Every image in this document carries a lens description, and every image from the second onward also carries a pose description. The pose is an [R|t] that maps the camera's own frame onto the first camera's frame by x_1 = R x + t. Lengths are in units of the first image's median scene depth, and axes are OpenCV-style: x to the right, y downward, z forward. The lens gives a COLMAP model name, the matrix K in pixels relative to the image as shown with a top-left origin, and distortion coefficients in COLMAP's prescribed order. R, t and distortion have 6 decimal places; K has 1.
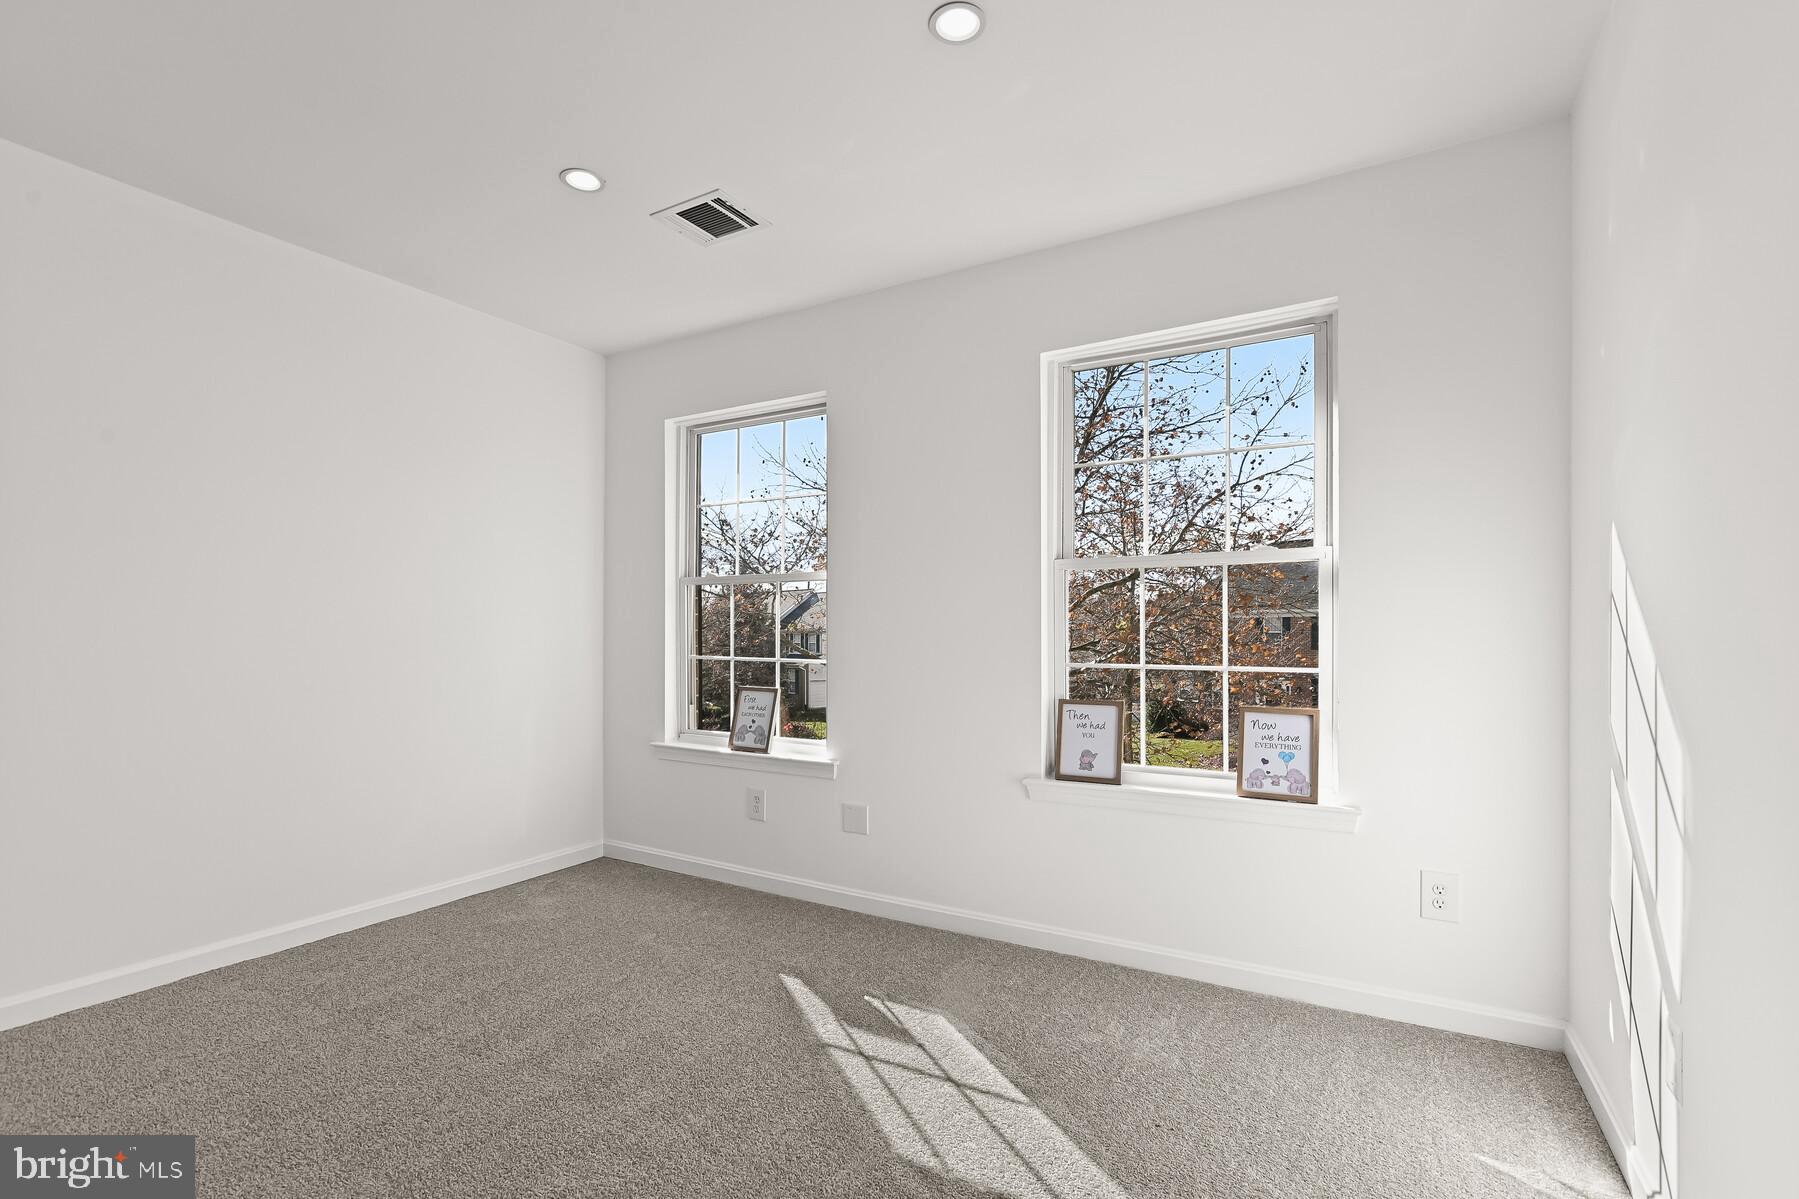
lens RADIAL K [[834.2, 0, 919.5], [0, 834.2, 625.2], [0, 0, 1]] dist [-0.012466, 0.002122]
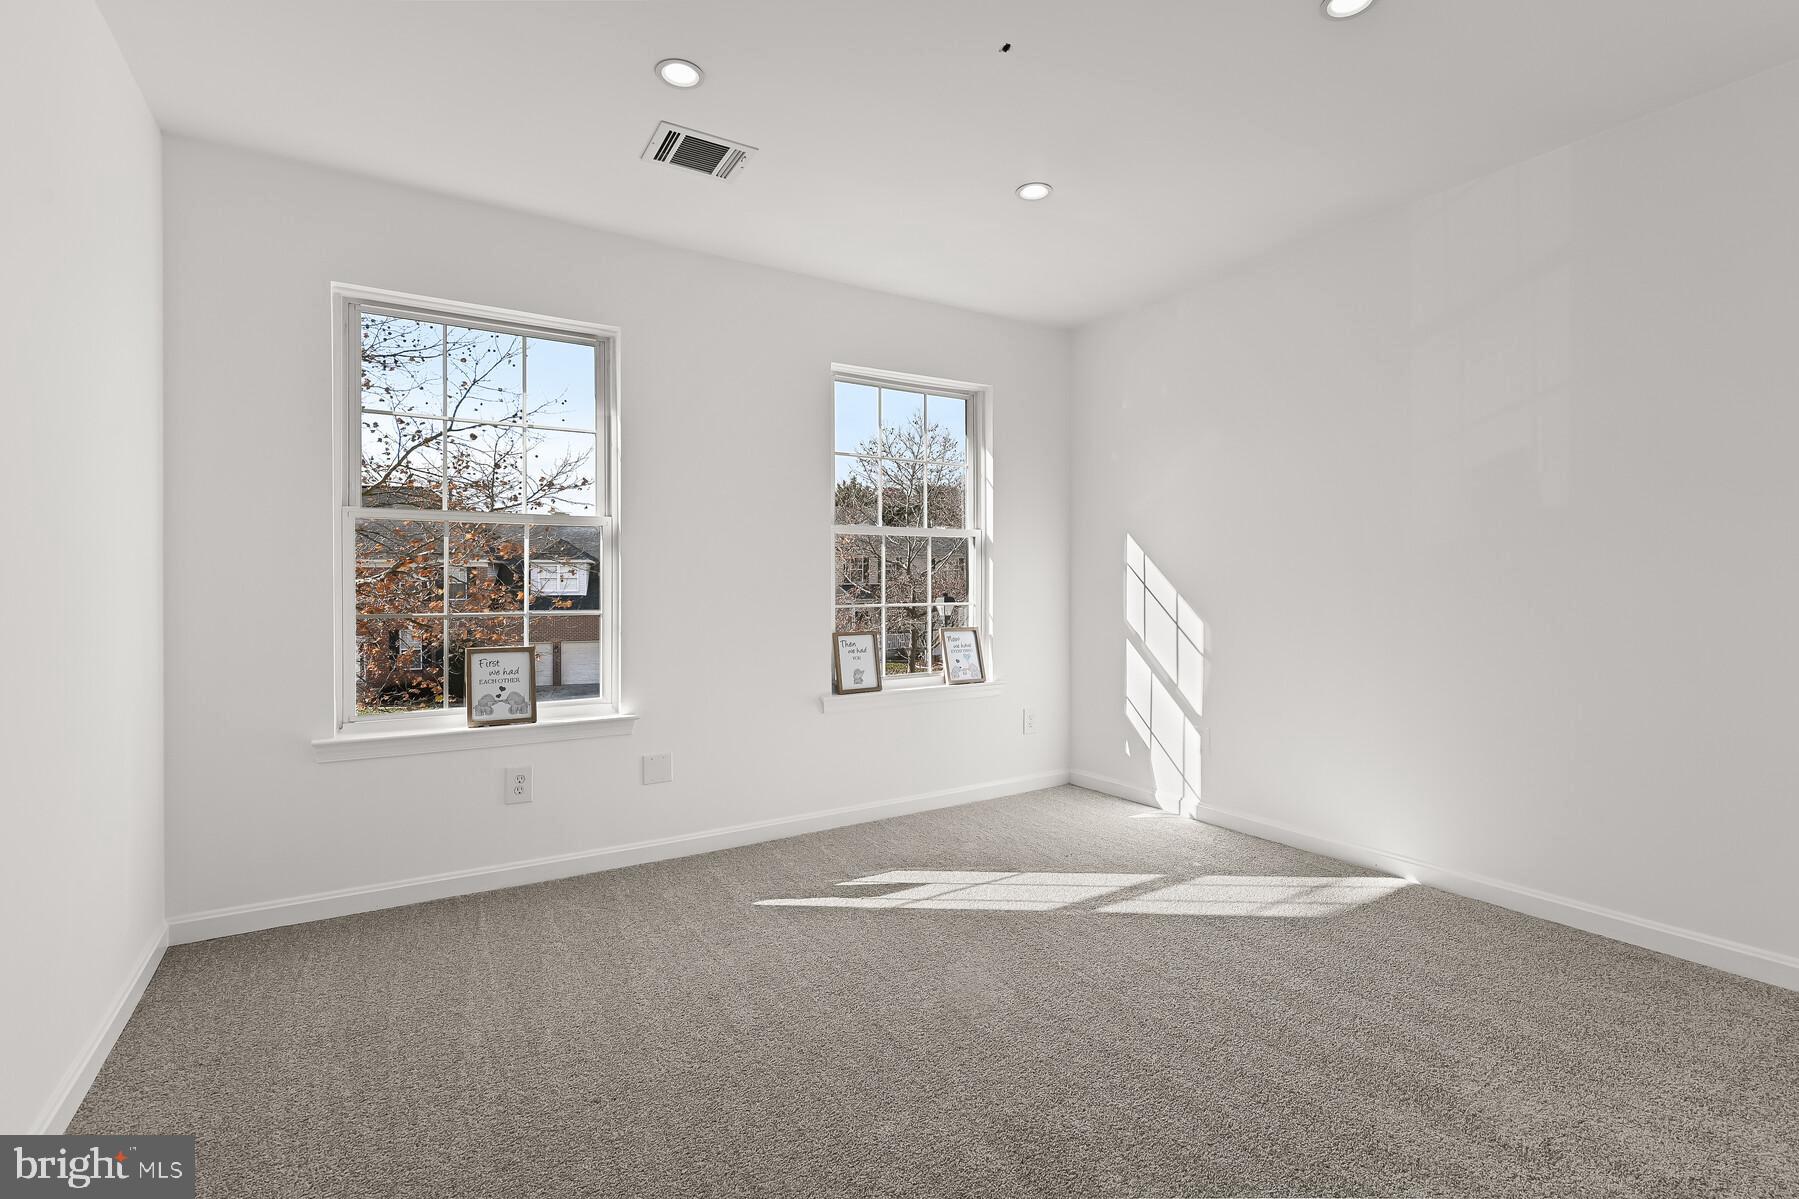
lens RADIAL K [[834.2, 0, 901.4], [0, 834.2, 591.0], [0, 0, 1]] dist [-0.012466, 0.002122]
pose [[0.442673, -0.012295, 0.896599, -0.974146], [-0.006925, 0.999829, 0.017130, 0.000065], [-0.896656, -0.013792, 0.442512, 0.342025]]
